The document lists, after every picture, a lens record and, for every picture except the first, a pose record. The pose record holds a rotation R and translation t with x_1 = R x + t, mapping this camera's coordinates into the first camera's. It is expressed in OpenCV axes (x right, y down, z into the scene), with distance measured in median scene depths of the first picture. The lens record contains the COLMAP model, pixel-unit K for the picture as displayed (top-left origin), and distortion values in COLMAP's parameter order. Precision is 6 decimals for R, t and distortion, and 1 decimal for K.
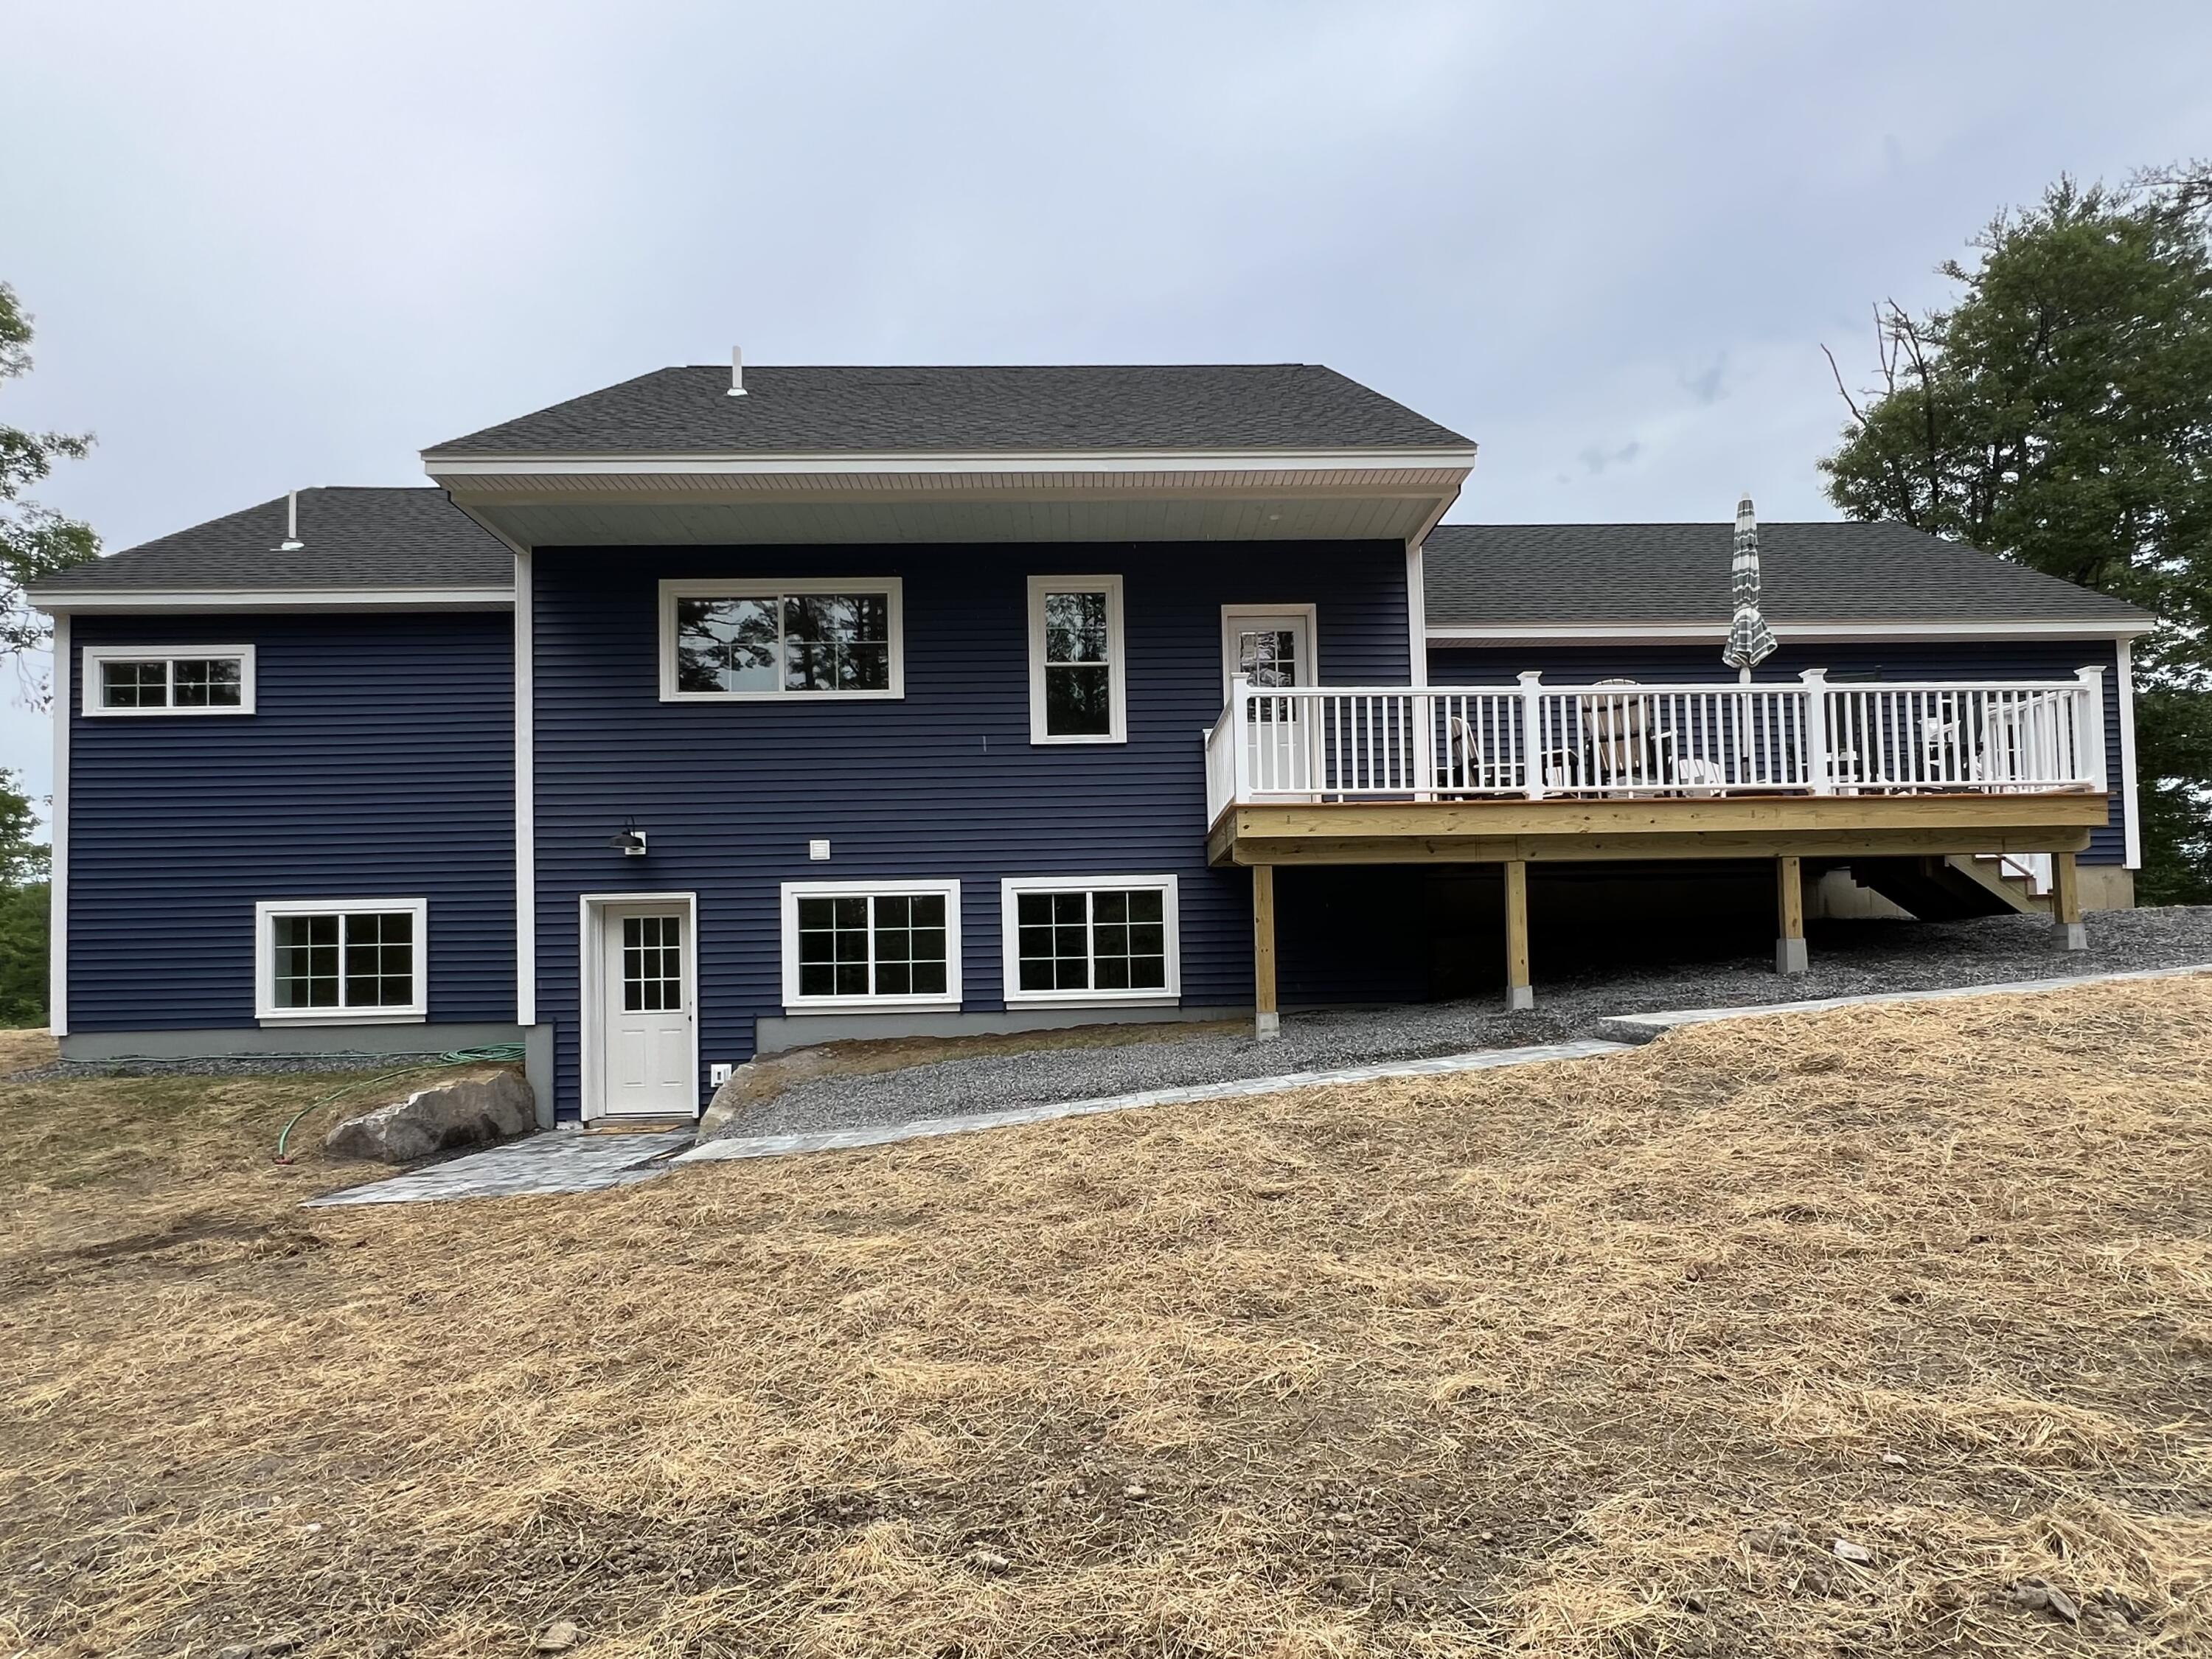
lens RADIAL K [[1104.7, 0, 1186.6], [0, 1104.7, 893.8], [0, 0, 1]] dist [-0.000850, -0.000132]
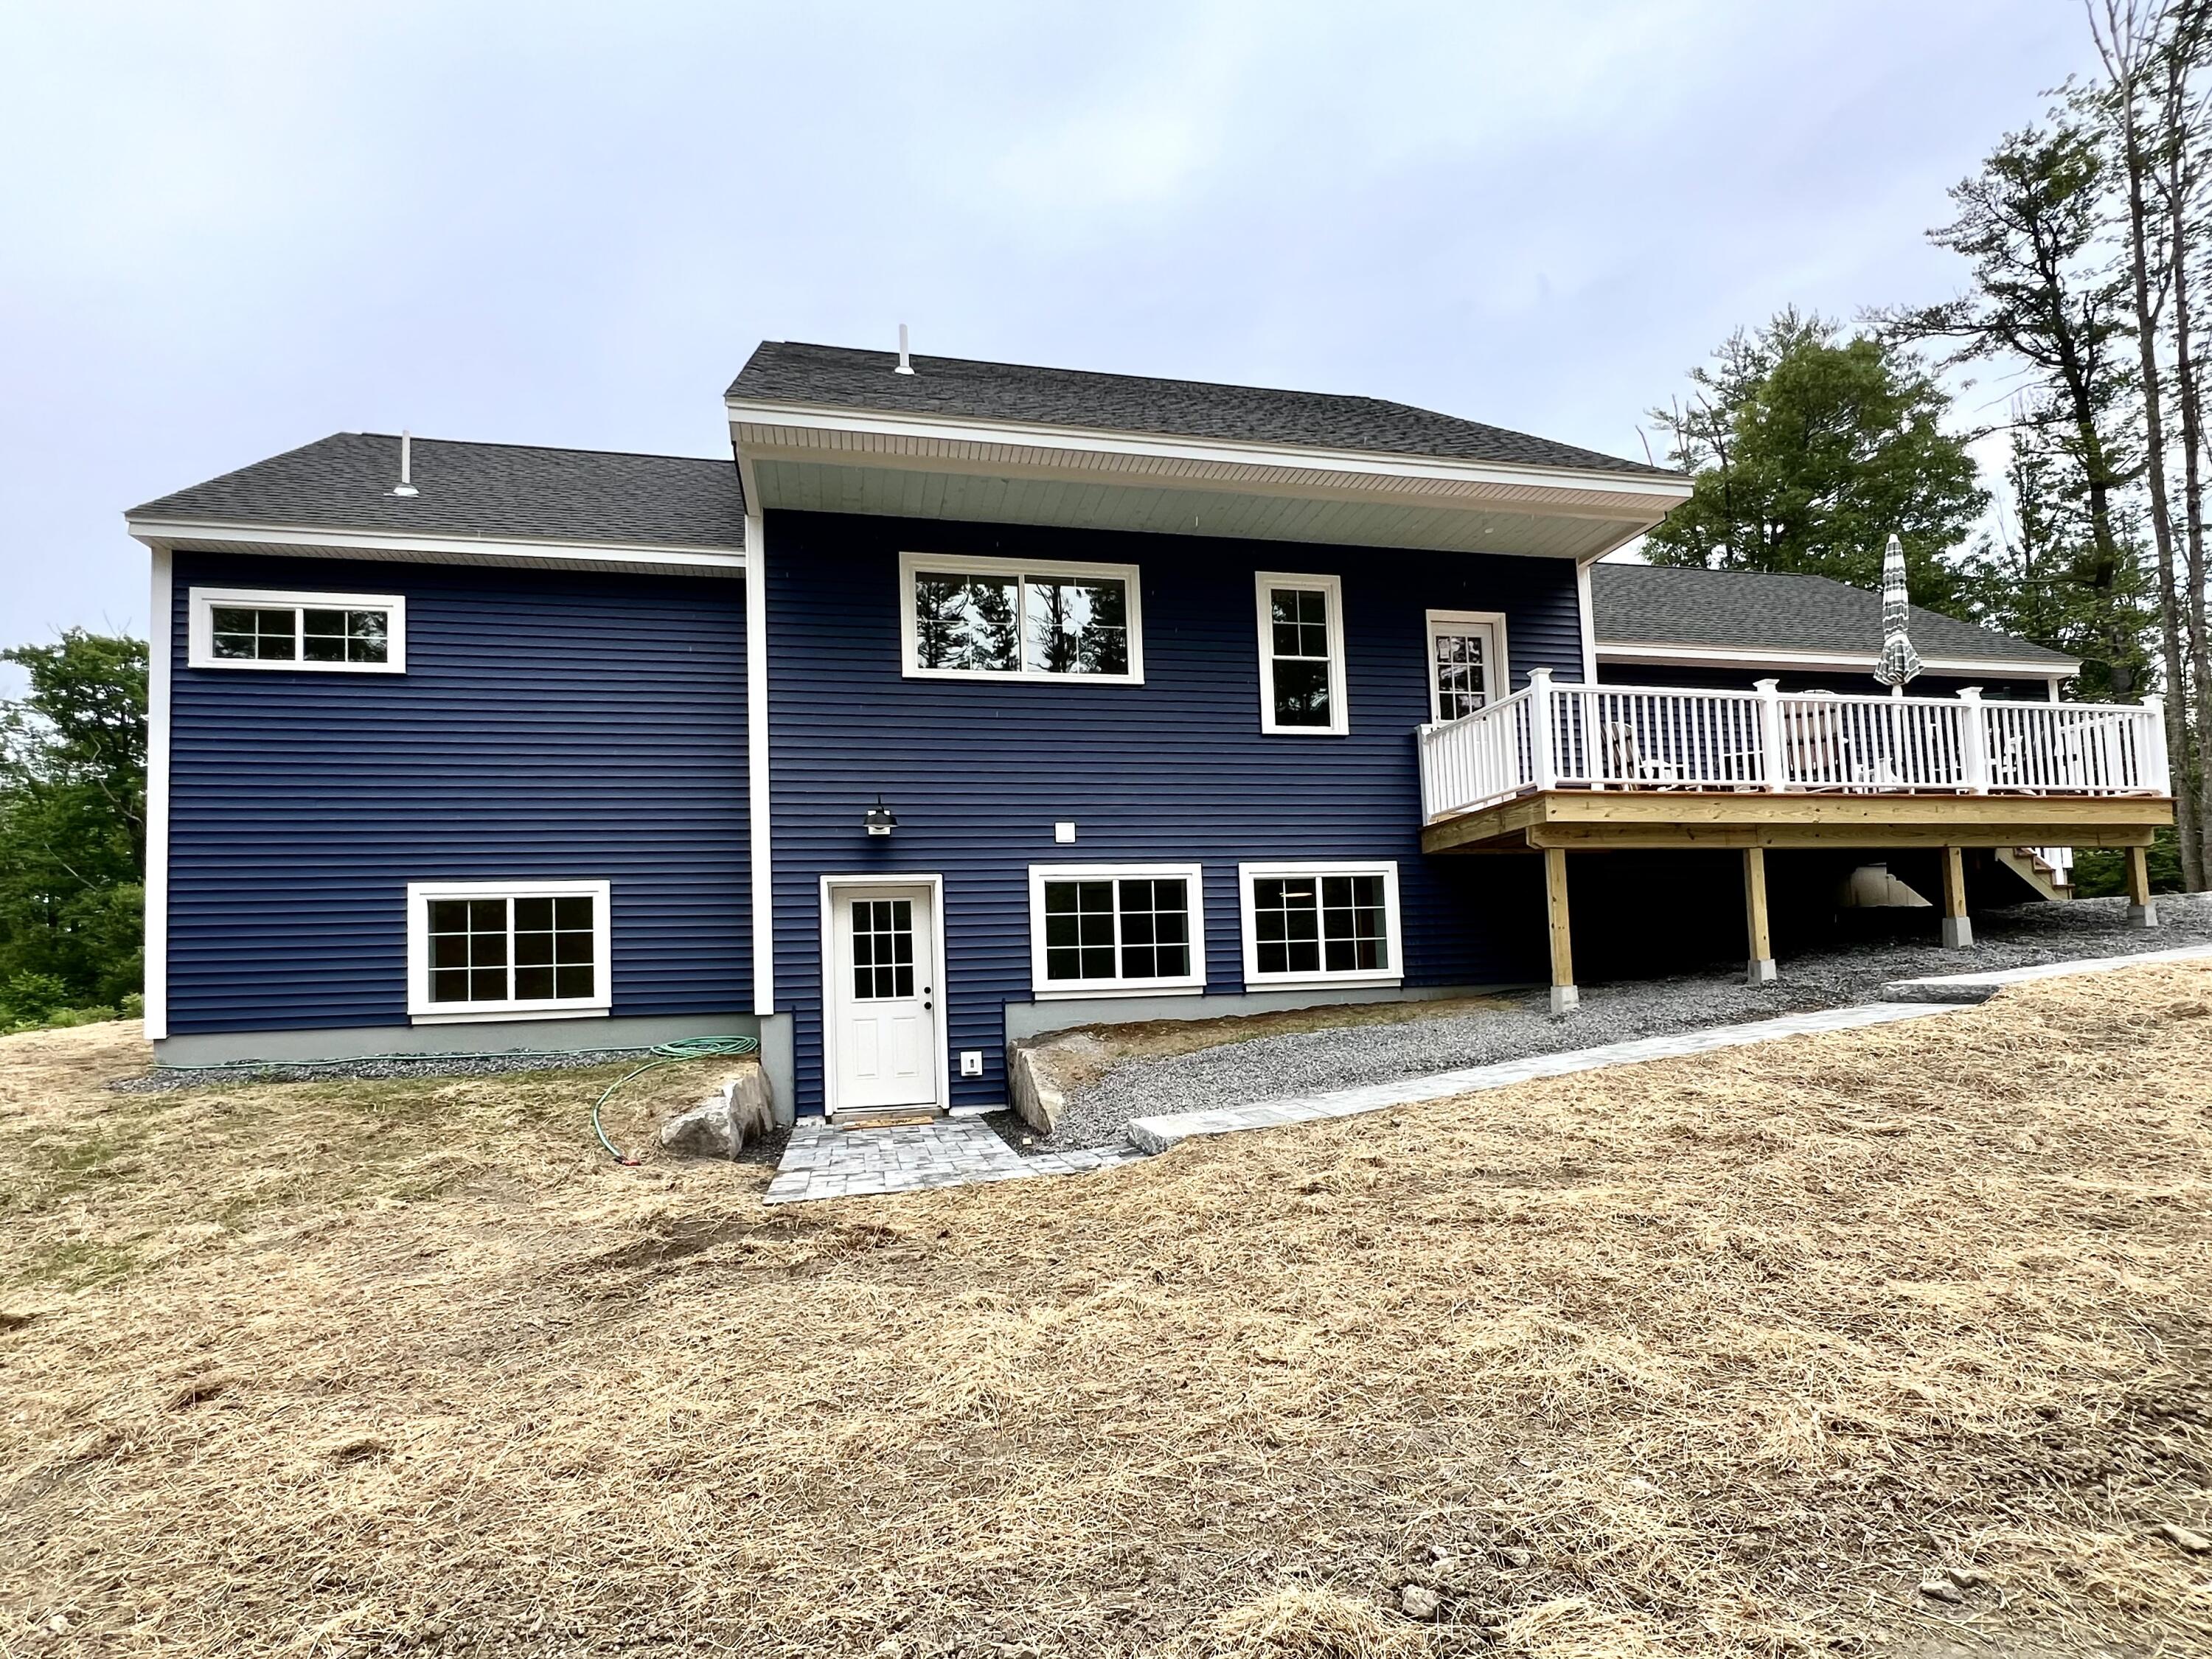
lens RADIAL K [[1056.1, 0, 1156.2], [0, 1056.1, 877.0], [0, 0, 1]] dist [-0.001465, -0.000329]
pose [[0.982324, 0.006180, 0.187089, -0.425387], [-0.000959, 0.999608, -0.027988, 0.026190], [-0.187189, 0.027314, 0.981944, 0.056250]]
